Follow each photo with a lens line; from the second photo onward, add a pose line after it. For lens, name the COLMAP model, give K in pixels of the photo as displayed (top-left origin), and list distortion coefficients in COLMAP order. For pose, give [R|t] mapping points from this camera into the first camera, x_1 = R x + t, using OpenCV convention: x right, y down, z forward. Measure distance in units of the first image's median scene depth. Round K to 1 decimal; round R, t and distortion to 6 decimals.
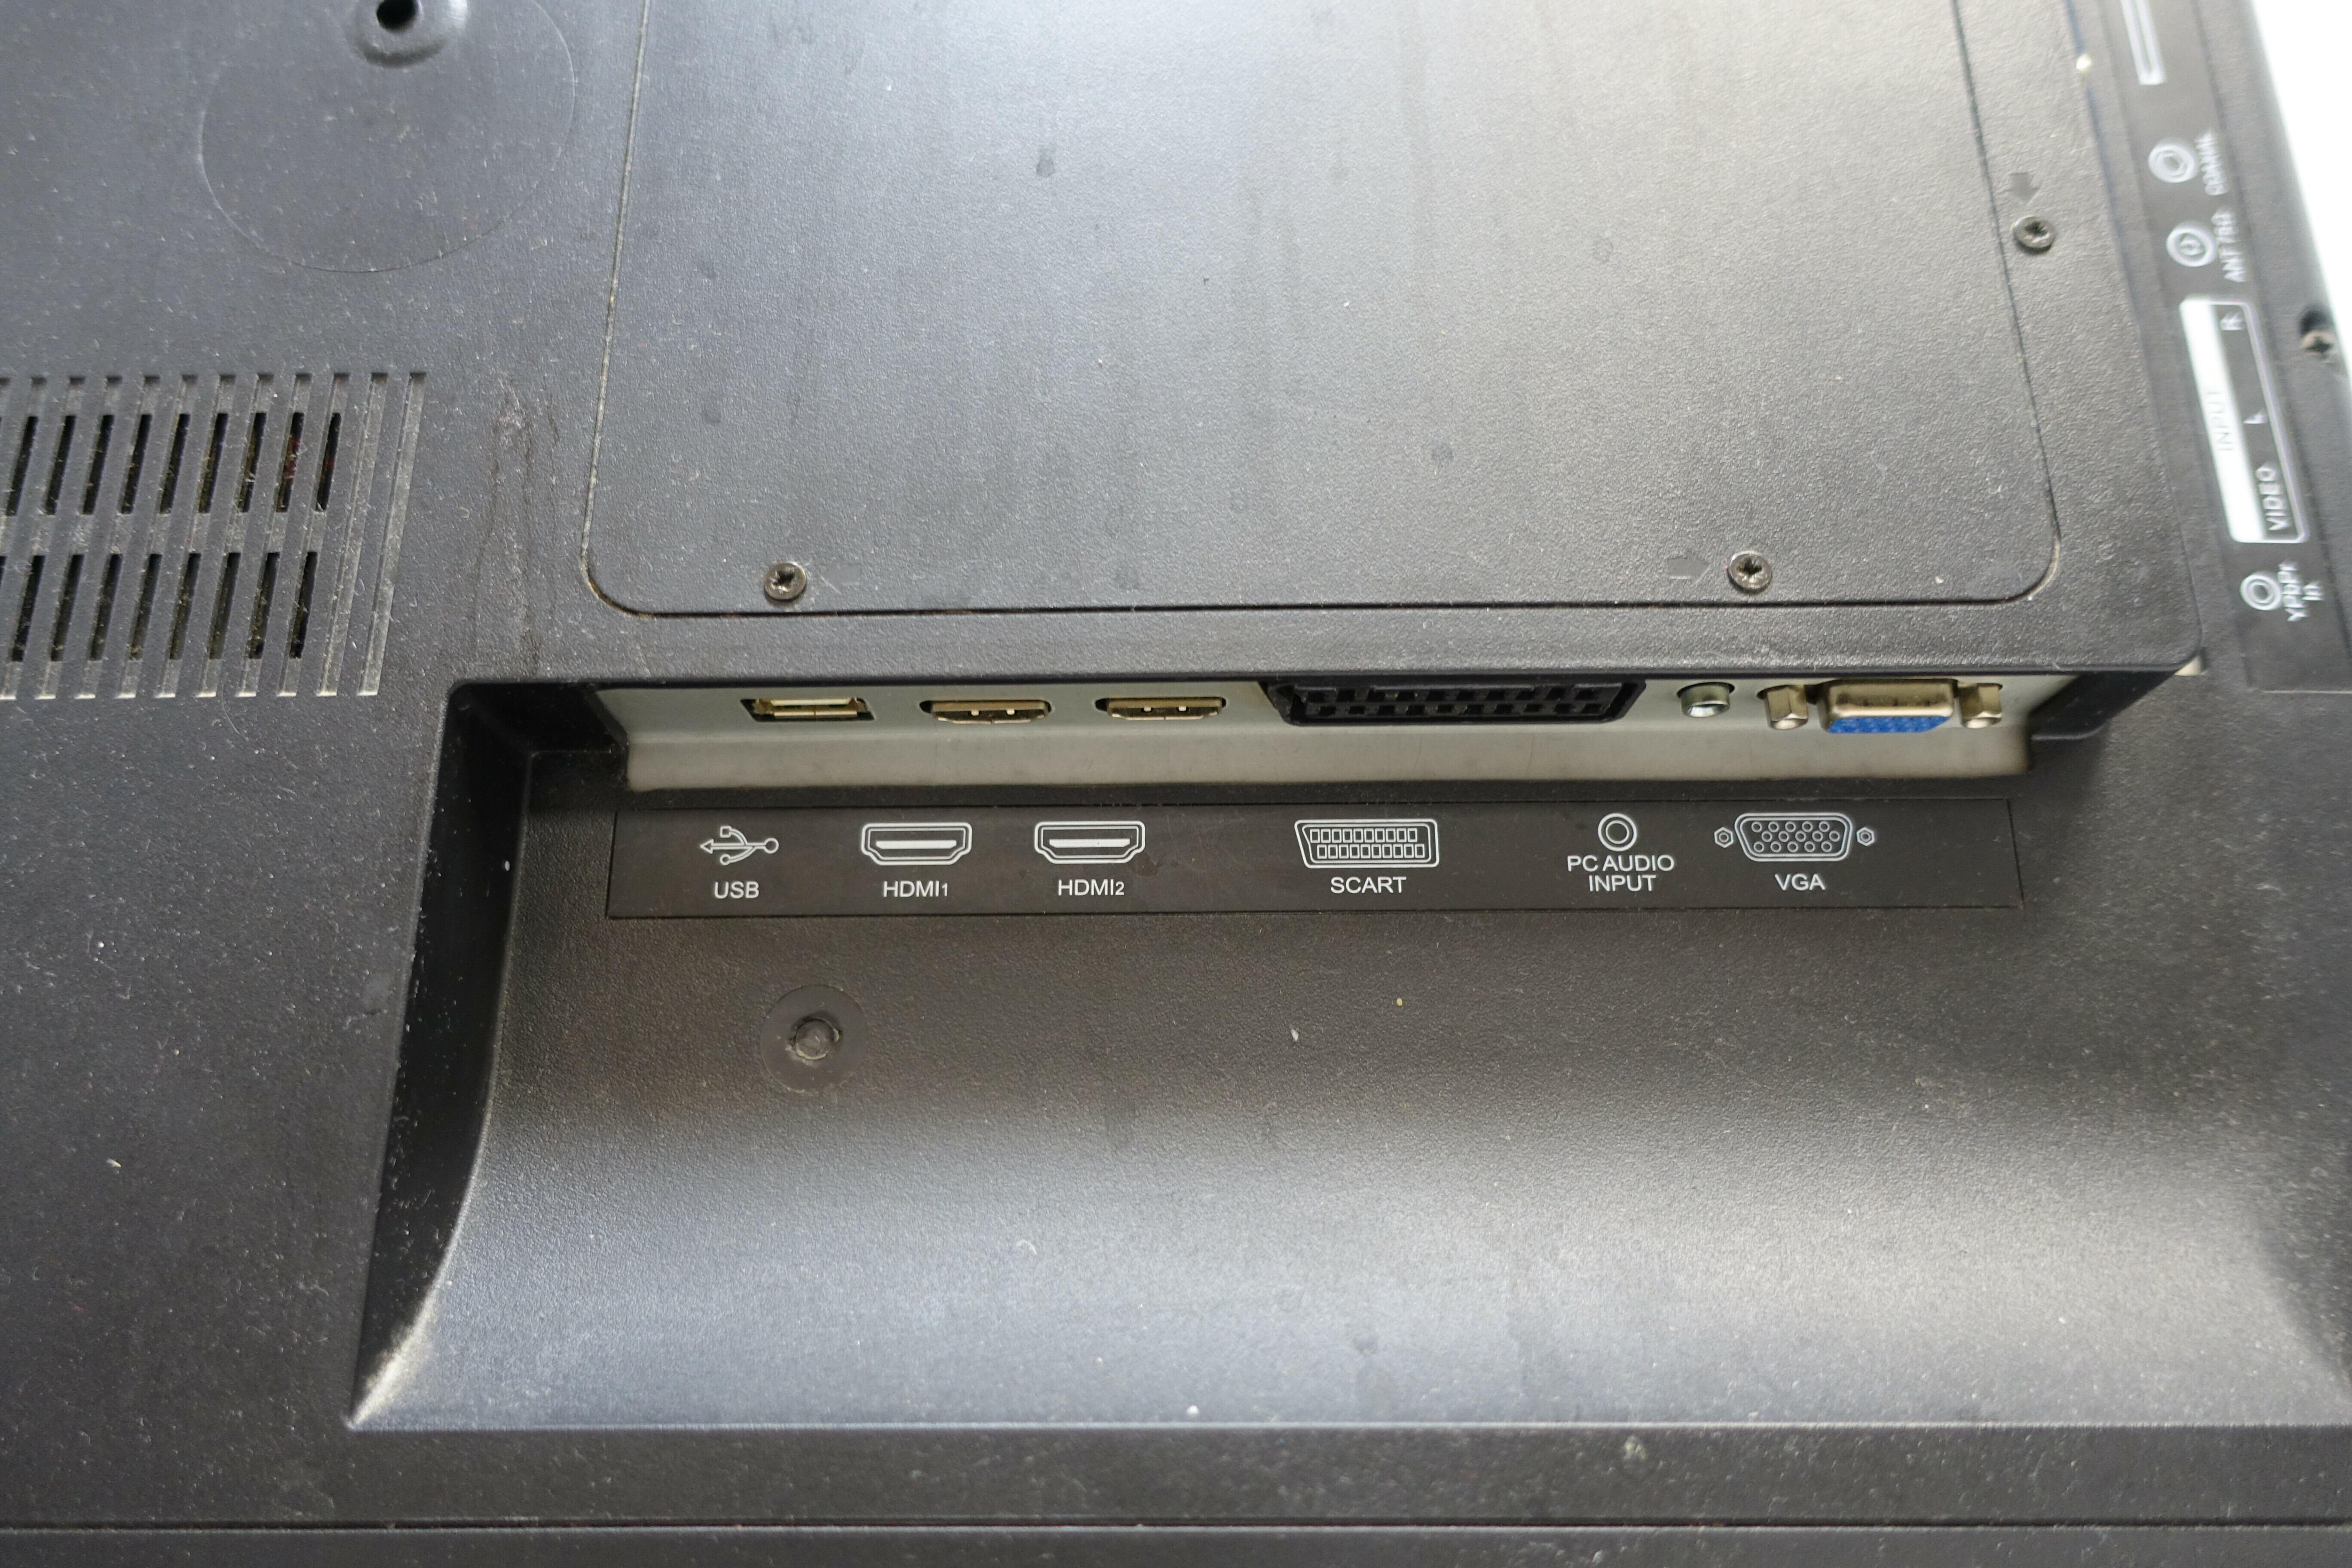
lens RADIAL K [[1581.1, 0, 1176.0], [0, 1581.1, 784.0], [0, 0, 1]] dist [0.000281, 0.001906]
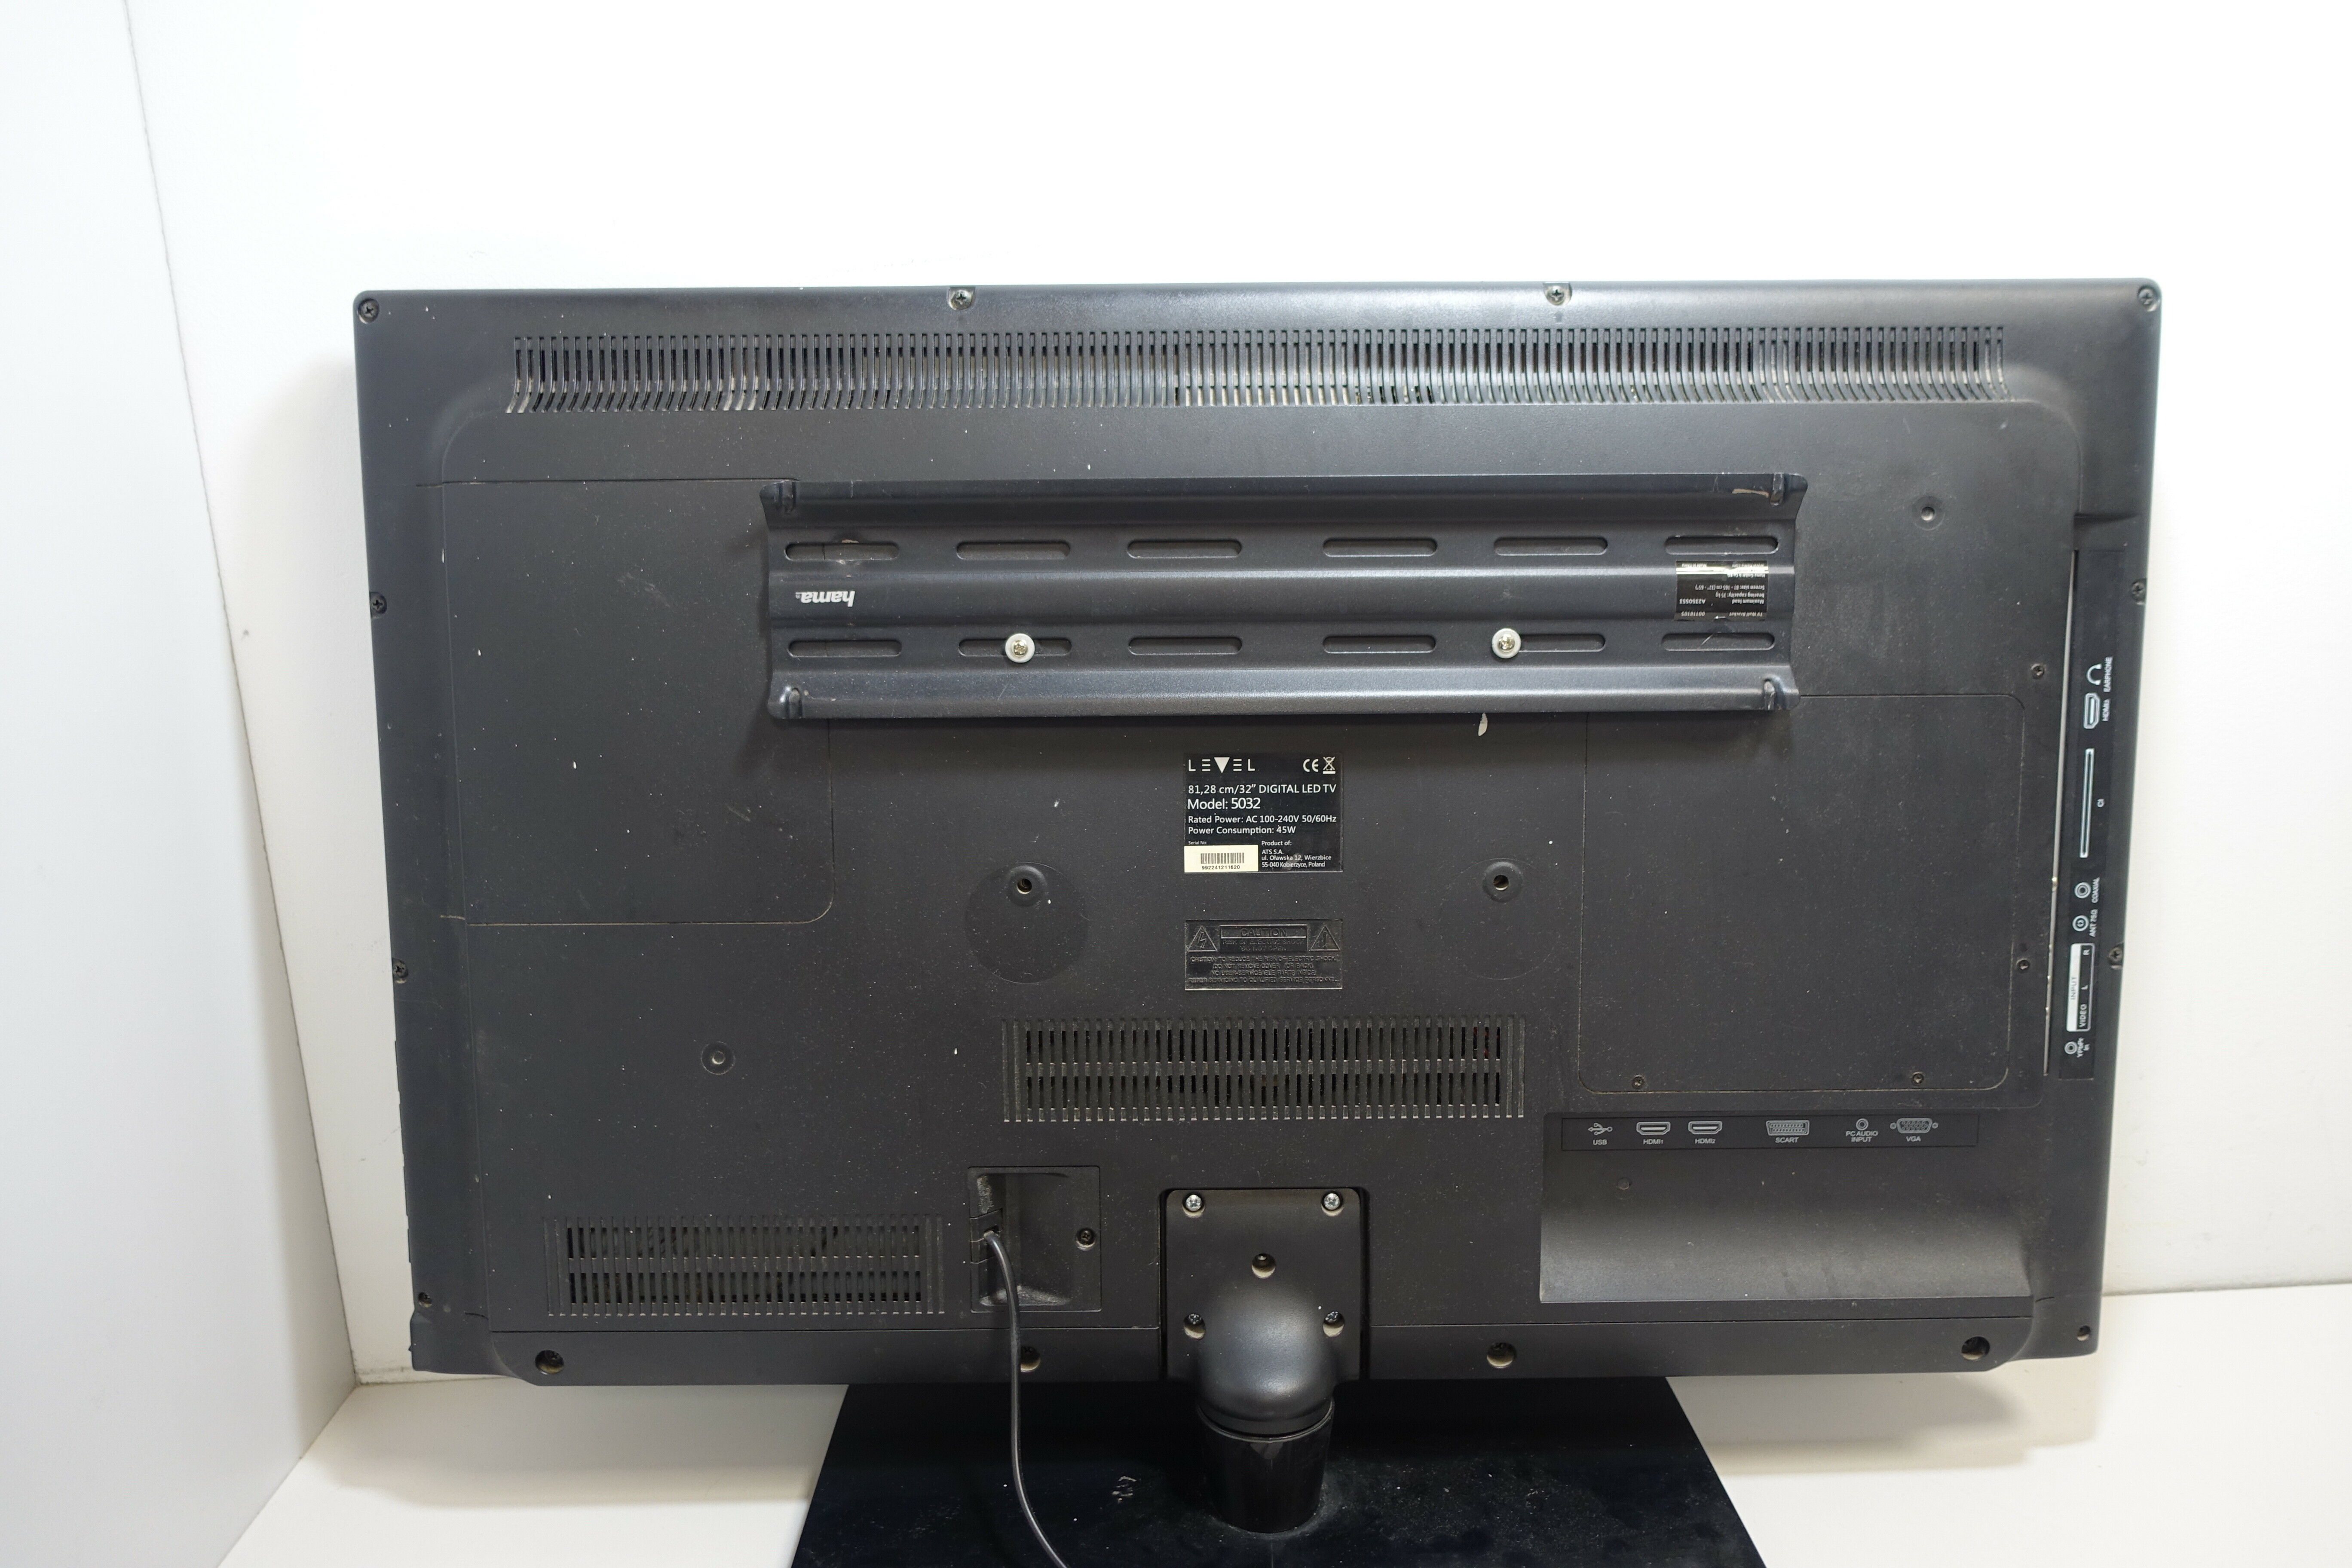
lens RADIAL K [[1581.1, 0, 1176.0], [0, 1581.1, 784.0], [0, 0, 1]] dist [0.000281, 0.001906]
pose [[0.999682, -0.008590, 0.023715, -1.193154], [-0.001759, 0.914190, 0.405282, -1.896499], [-0.025161, -0.405195, 0.913884, -1.660323]]
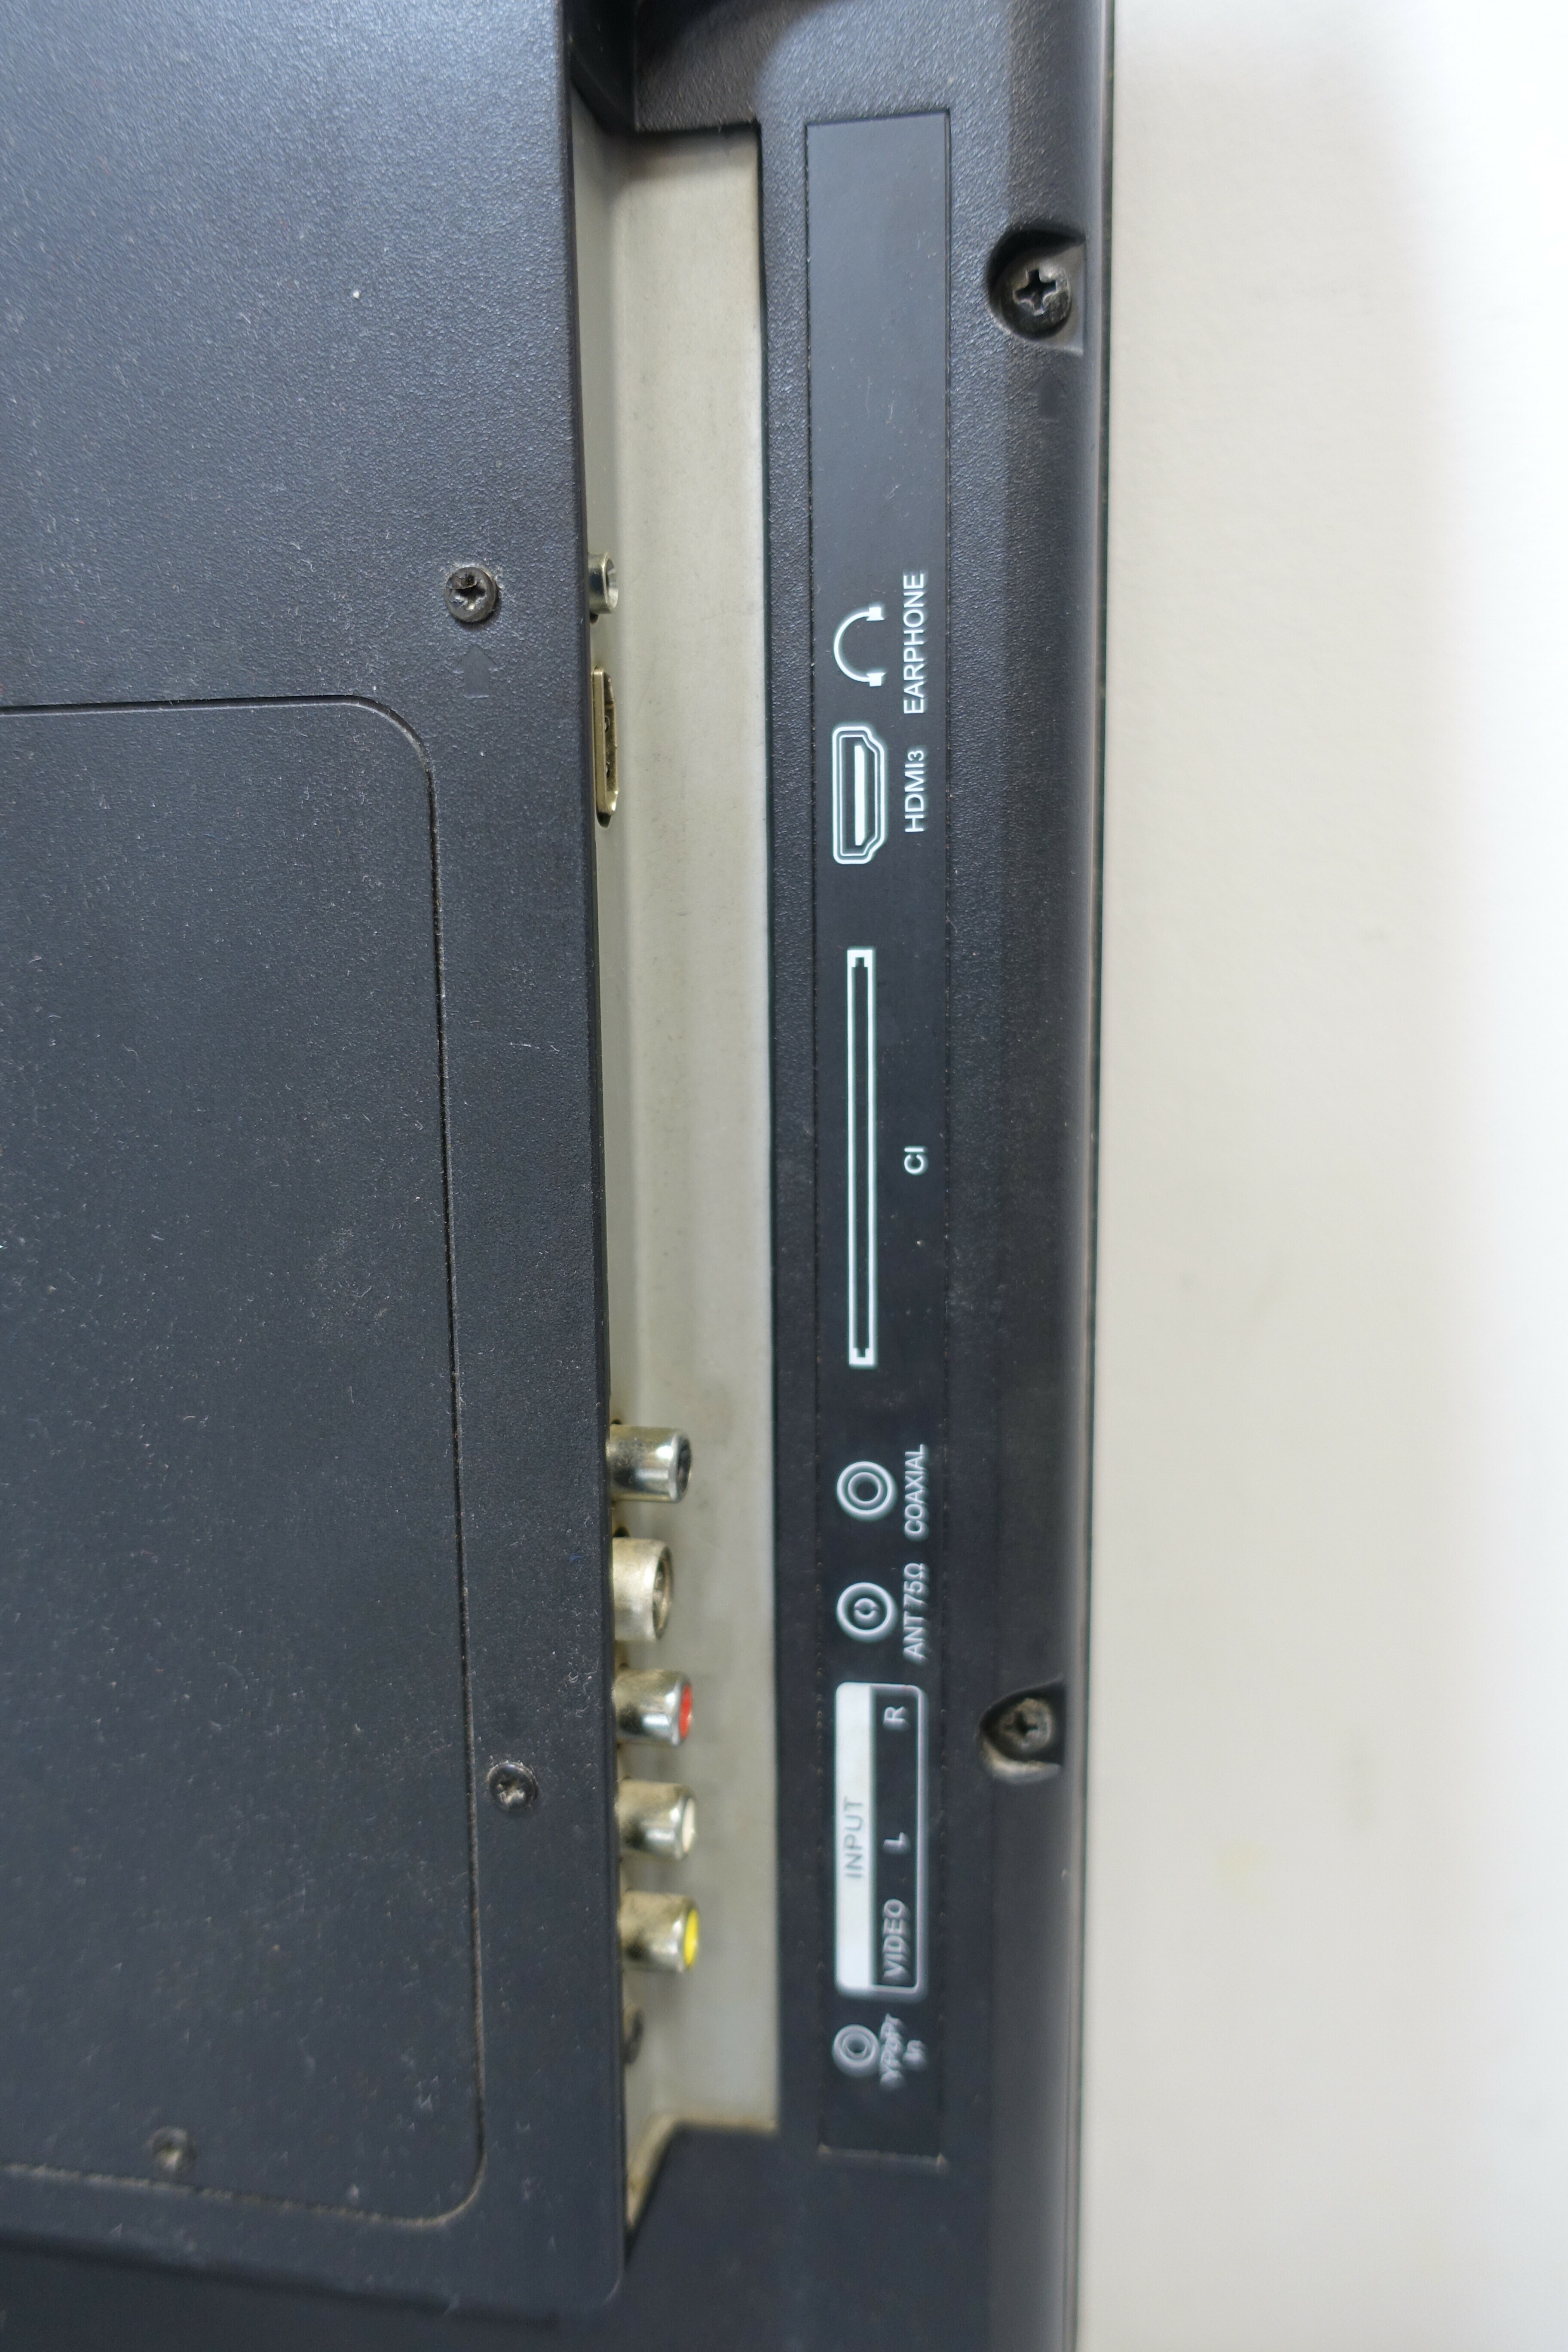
lens RADIAL K [[1581.1, 0, 784.0], [0, 1581.1, 1176.0], [0, 0, 1]] dist [0.000281, 0.001906]
pose [[0.988259, 0.016673, -0.151877, 0.767979], [0.049405, 0.905753, 0.420916, -0.931566], [0.144581, -0.423477, 0.894295, 0.406919]]
